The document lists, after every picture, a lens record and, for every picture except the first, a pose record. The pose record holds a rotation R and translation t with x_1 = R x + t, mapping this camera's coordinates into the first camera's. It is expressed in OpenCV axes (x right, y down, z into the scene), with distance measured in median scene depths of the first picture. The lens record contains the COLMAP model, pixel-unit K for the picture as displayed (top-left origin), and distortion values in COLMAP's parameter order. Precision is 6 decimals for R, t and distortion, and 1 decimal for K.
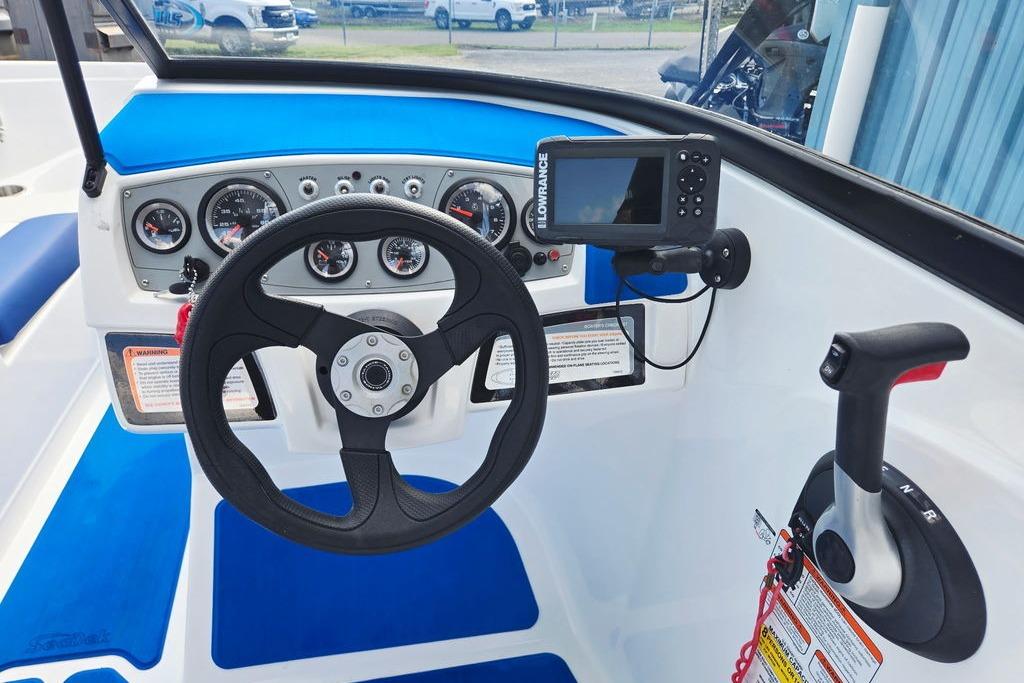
lens RADIAL K [[684.9, 0, 514.7], [0, 684.9, 345.9], [0, 0, 1]] dist [0.032406, -0.003326]
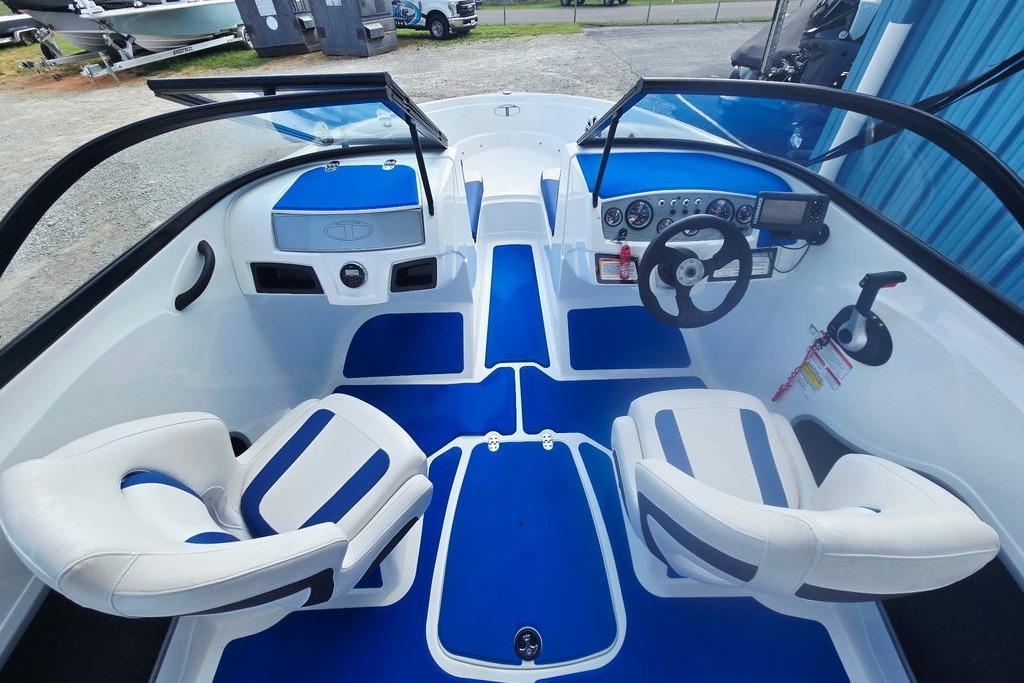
lens RADIAL K [[425.6, 0, 512.0], [0, 425.6, 341.5], [0, 0, 1]] dist [0.000158, -0.000303]
pose [[0.986206, 0.074470, -0.147827, -0.634908], [-0.034314, 0.965658, 0.257542, -0.112985], [0.161930, -0.248916, 0.954892, -0.955128]]
